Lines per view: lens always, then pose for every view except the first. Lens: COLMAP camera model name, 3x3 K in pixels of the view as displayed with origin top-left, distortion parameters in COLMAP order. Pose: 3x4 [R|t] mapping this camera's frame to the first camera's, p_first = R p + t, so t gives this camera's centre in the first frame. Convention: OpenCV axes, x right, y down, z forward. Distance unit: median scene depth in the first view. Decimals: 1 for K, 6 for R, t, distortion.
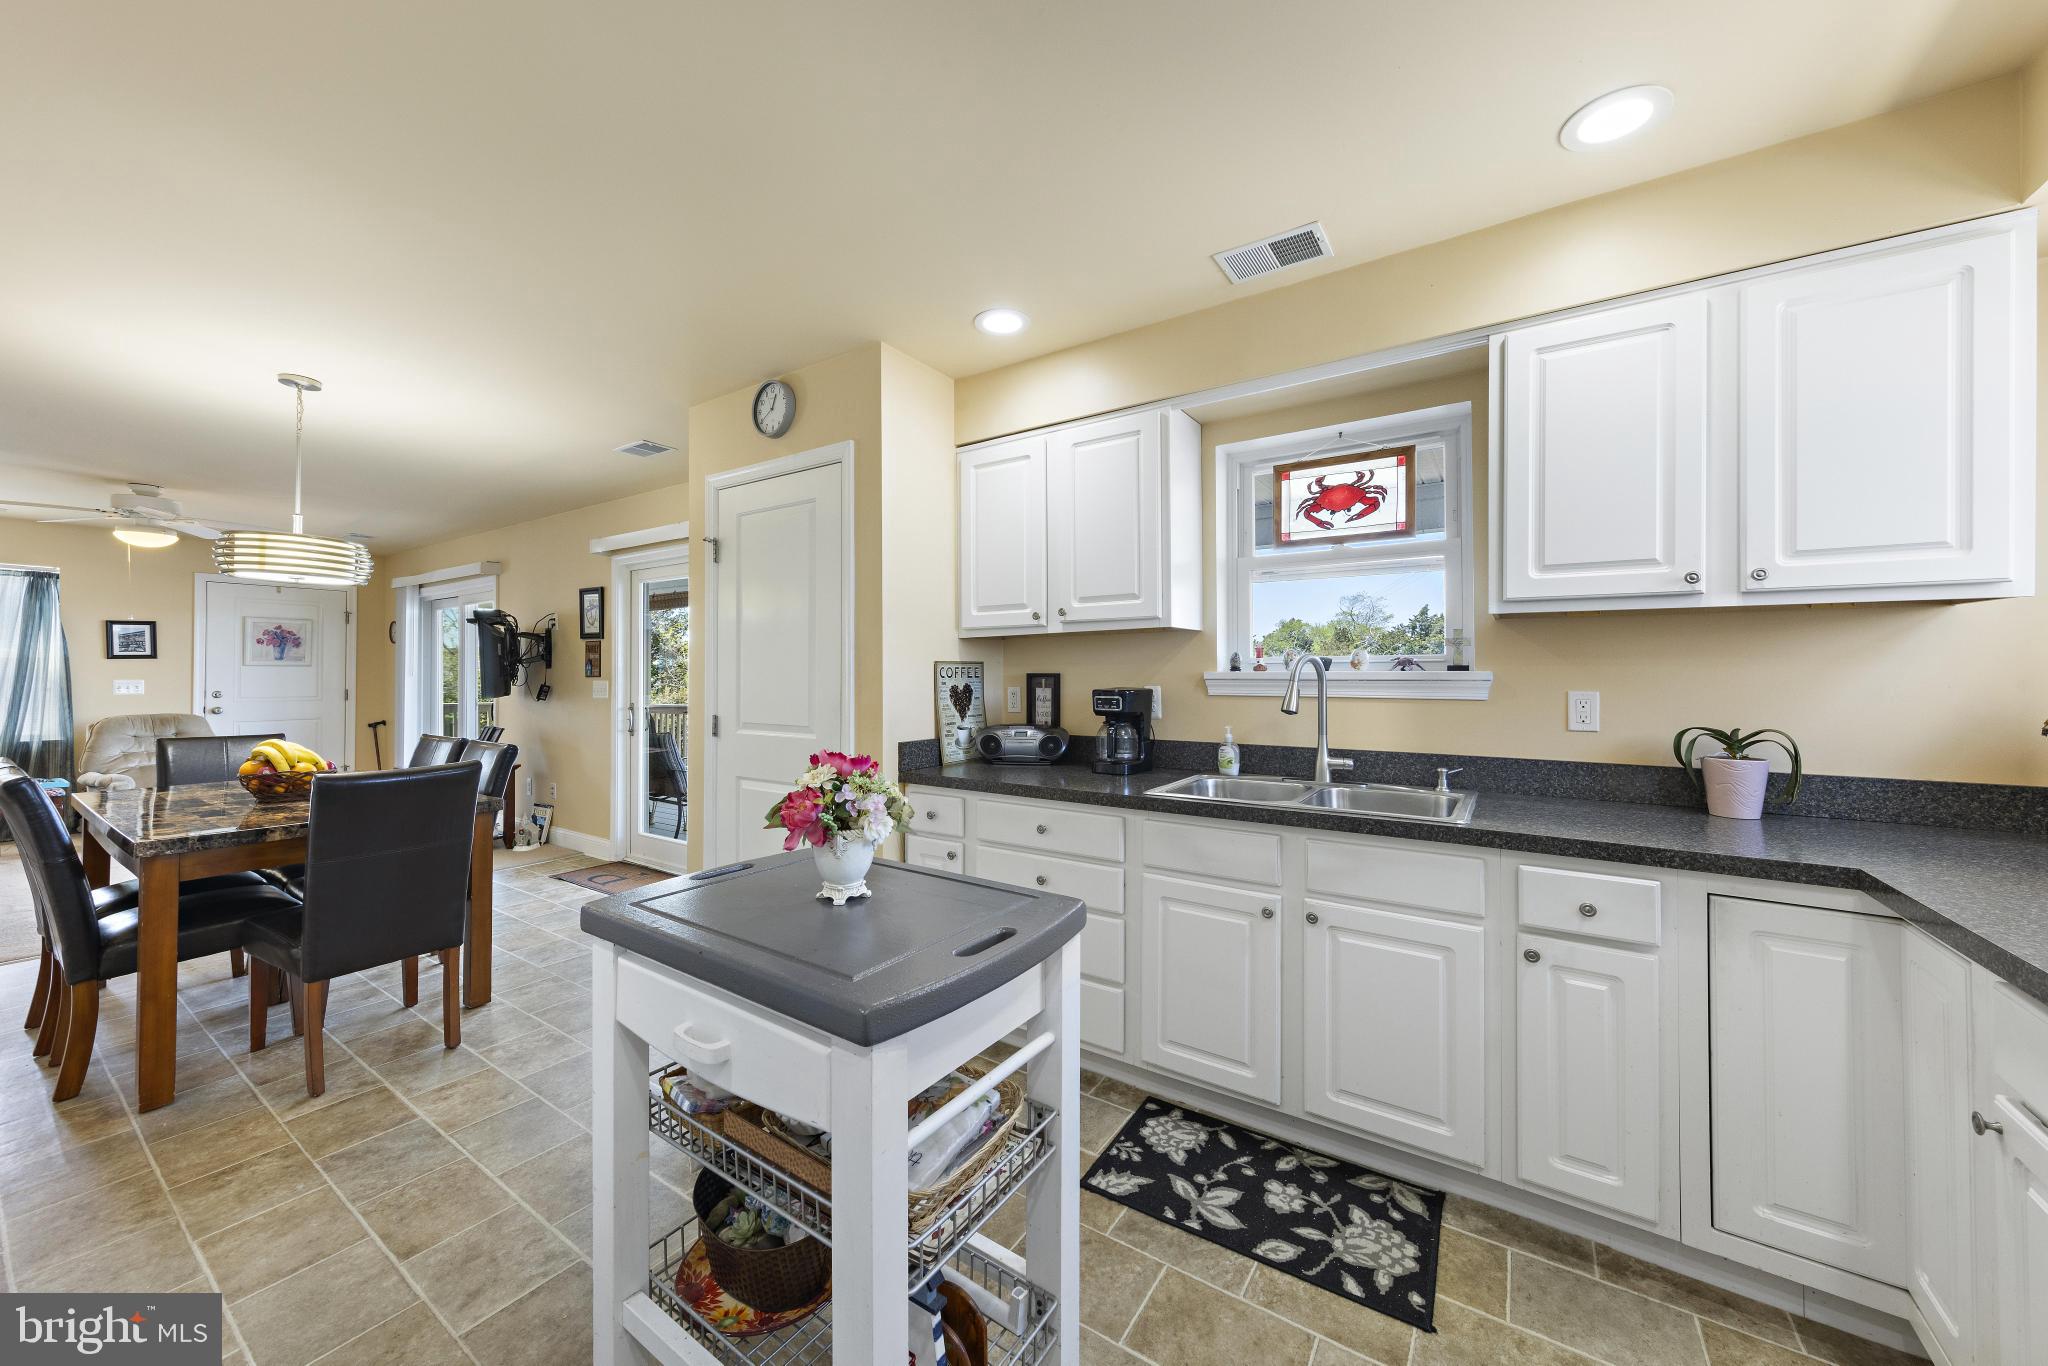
lens RADIAL K [[741.7, 0, 1025.6], [0, 741.7, 668.7], [0, 0, 1]] dist [-0.000696, 0.000117]
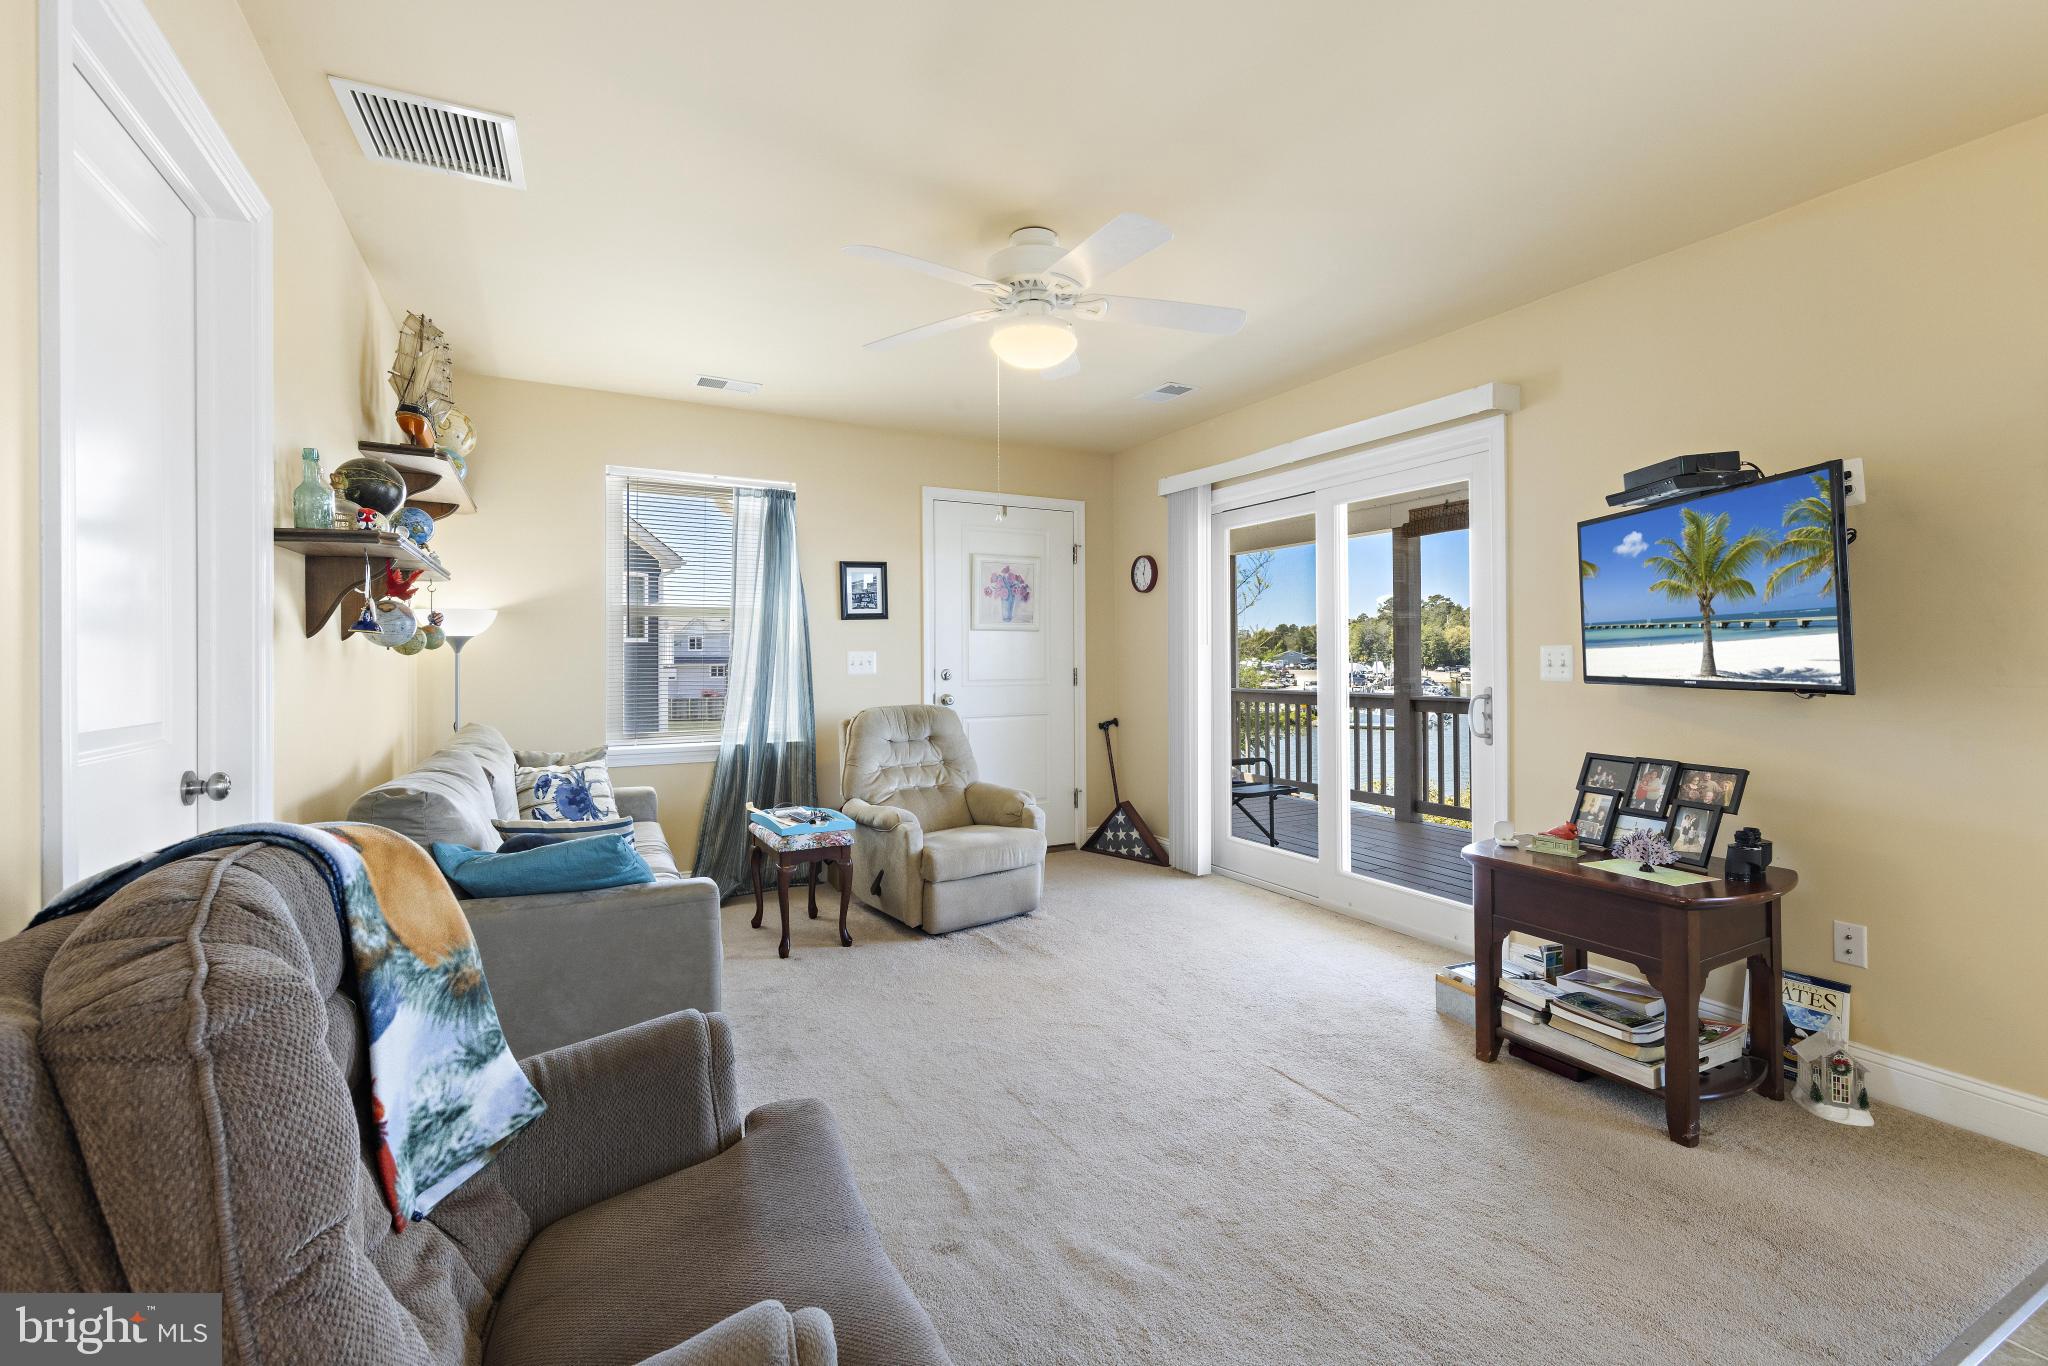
lens RADIAL K [[867.1, 0, 1019.5], [0, 867.1, 664.7], [0, 0, 1]] dist [0.000735, 0.000110]
pose [[0.867646, -0.003650, -0.497170, -0.701025], [0.010427, 0.999887, 0.010856, 0.019628], [0.497074, -0.014603, 0.867585, 0.397686]]
